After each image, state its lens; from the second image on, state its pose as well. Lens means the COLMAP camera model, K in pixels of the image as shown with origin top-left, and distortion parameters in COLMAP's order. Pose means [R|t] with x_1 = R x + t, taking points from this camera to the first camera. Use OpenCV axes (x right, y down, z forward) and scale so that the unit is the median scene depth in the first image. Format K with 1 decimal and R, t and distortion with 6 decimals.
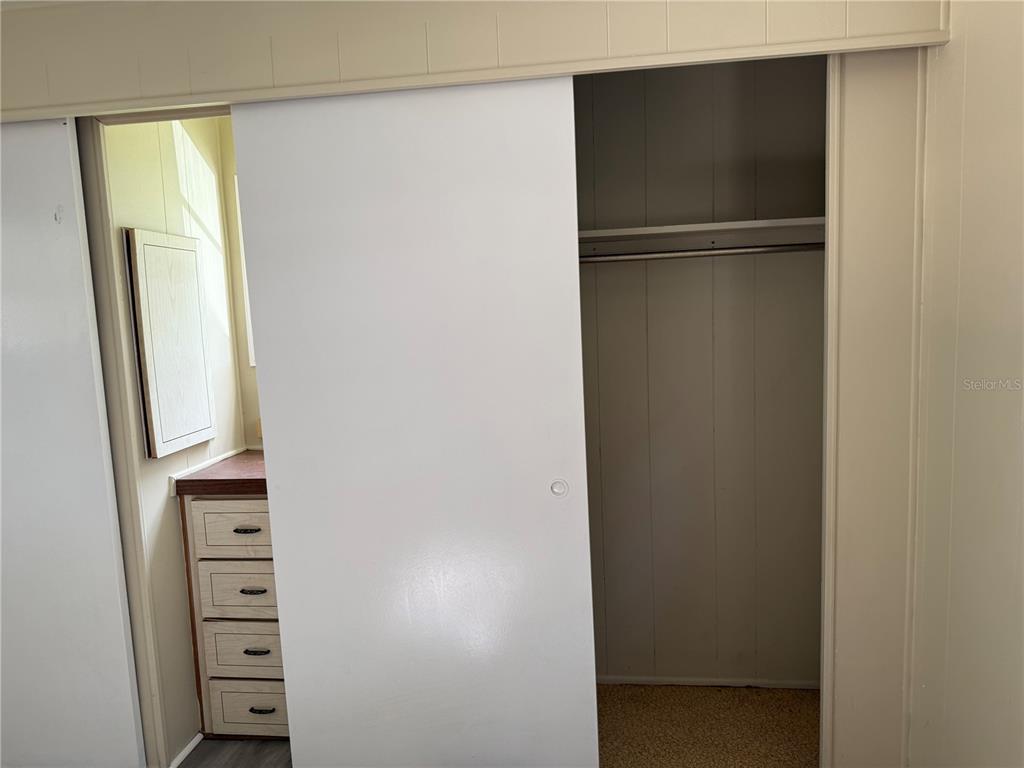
lens RADIAL K [[720.5, 0, 514.3], [0, 720.5, 385.0], [0, 0, 1]] dist [0.021033, 0.000410]
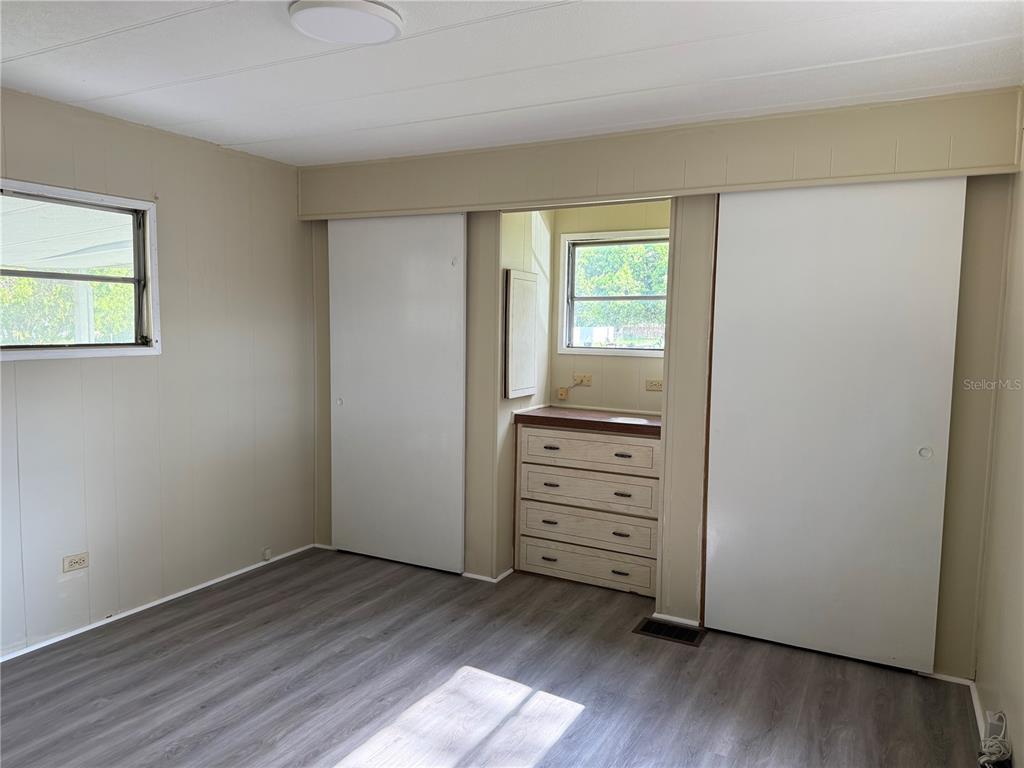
lens RADIAL K [[720.5, 0, 509.8], [0, 720.5, 386.6], [0, 0, 1]] dist [0.021033, 0.000410]
pose [[0.934628, 0.086460, -0.344956, 0.105061], [-0.094549, 0.995498, -0.006660, 0.077942], [0.342827, 0.038840, 0.938595, -0.606287]]
